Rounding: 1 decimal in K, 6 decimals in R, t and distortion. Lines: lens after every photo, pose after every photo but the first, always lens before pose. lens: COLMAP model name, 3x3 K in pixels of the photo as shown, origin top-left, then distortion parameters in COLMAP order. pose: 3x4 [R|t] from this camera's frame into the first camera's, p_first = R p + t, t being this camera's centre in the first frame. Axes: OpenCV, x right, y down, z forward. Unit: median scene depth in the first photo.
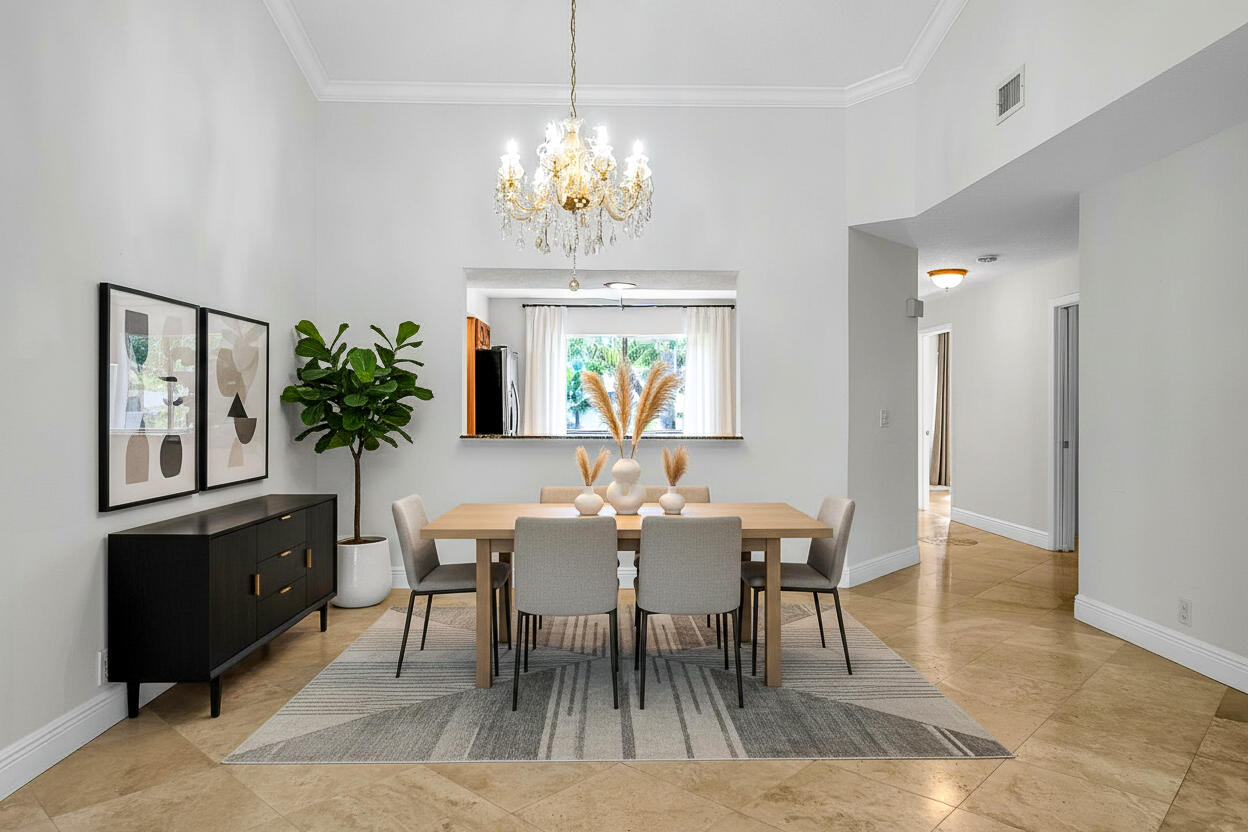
lens RADIAL K [[806.6, 0, 624.0], [0, 806.6, 416.0], [0, 0, 1]] dist [0.001195, 0.000684]
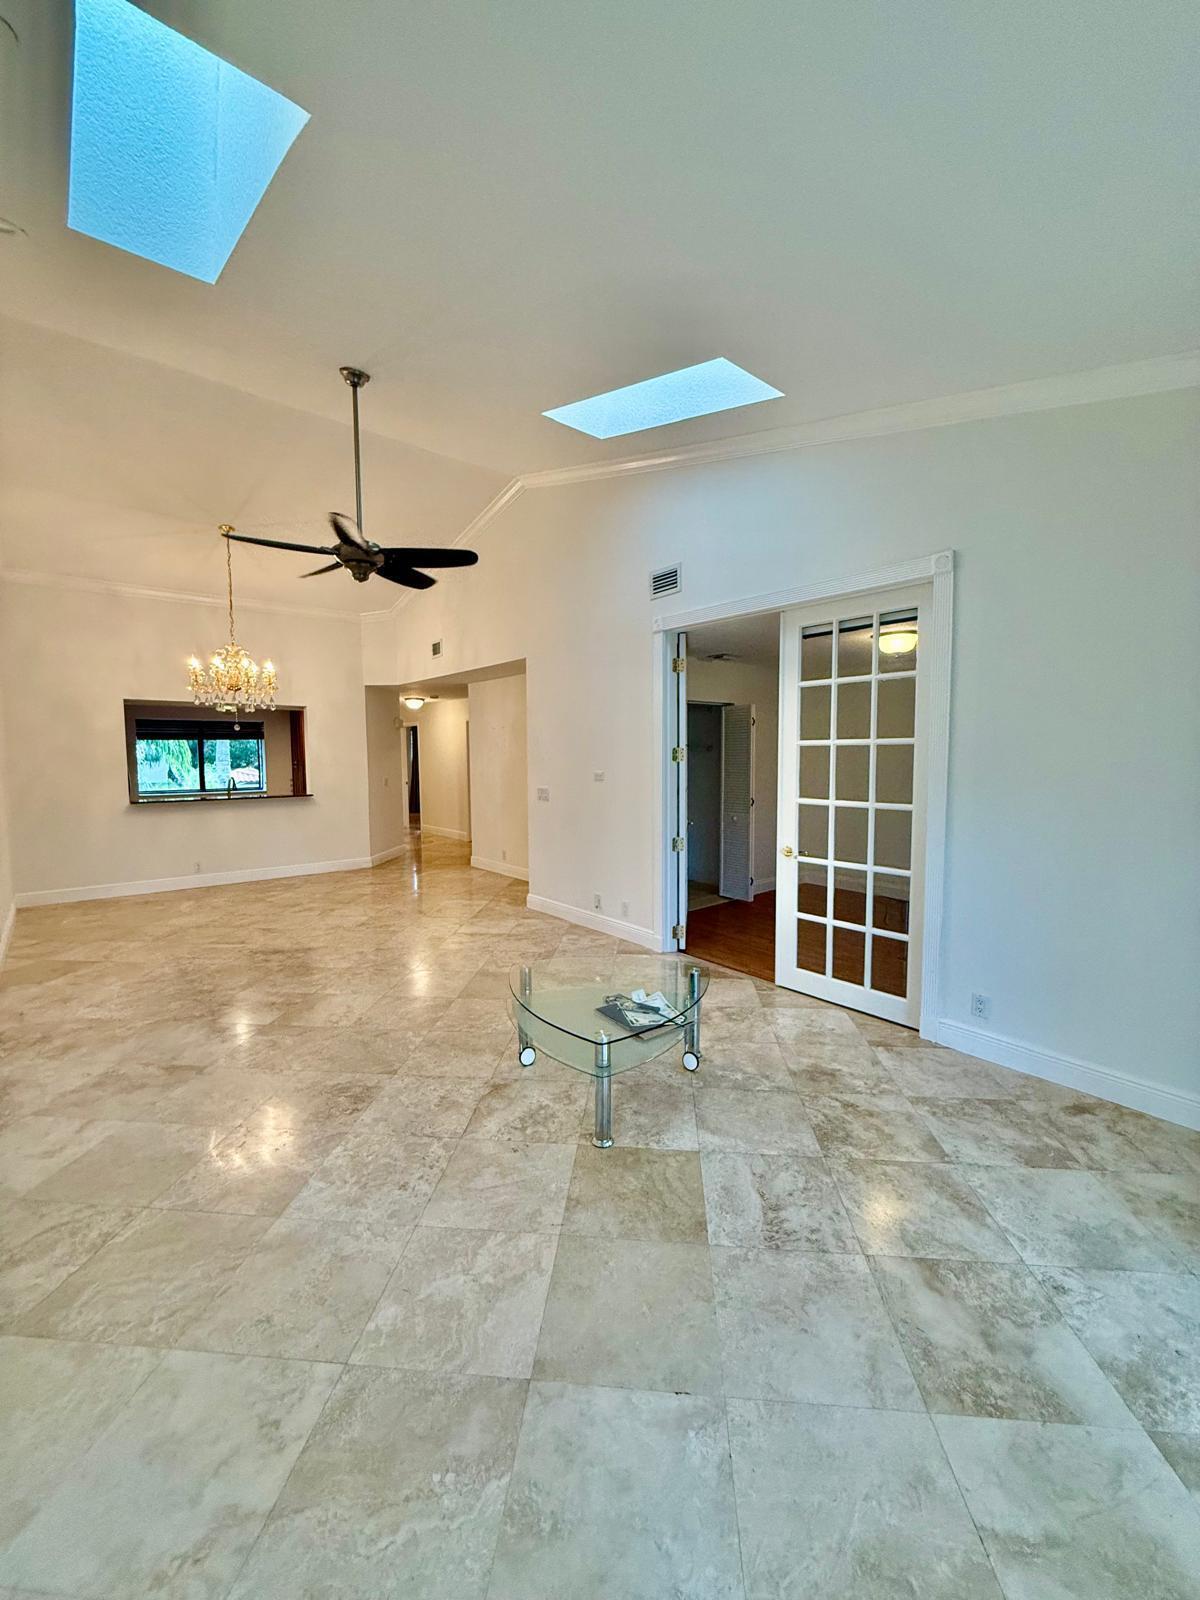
lens RADIAL K [[641.5, 0, 600.0], [0, 641.5, 800.0], [0, 0, 1]] dist [0.000538, -0.000116]
pose [[0.792588, -0.057940, 0.606999, -0.323422], [0.020925, 0.997473, 0.067889, -0.069963], [-0.609399, -0.041106, 0.791798, -0.837190]]
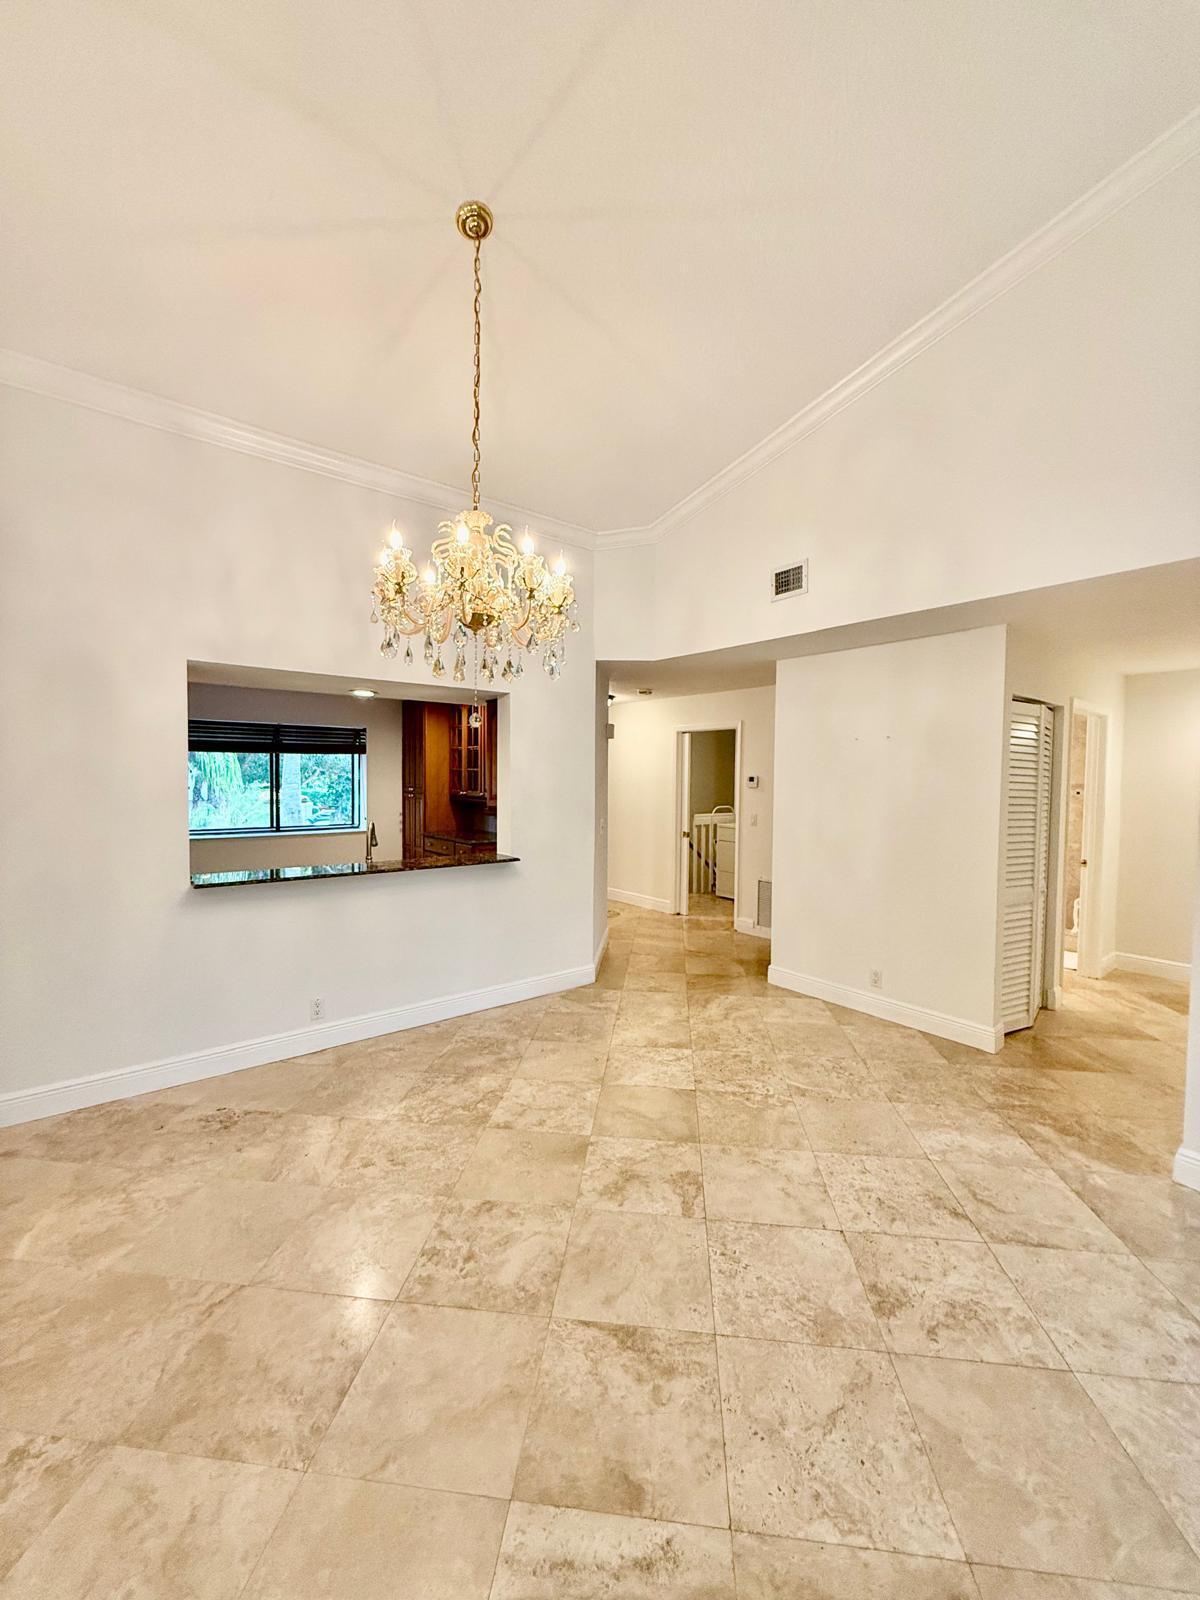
lens RADIAL K [[641.5, 0, 600.0], [0, 641.5, 800.0], [0, 0, 1]] dist [0.000538, -0.000116]
pose [[0.806439, -0.018320, 0.591033, -0.339330], [-0.000054, 0.999518, 0.031055, -0.099389], [-0.591317, -0.025076, 0.806049, 0.390132]]
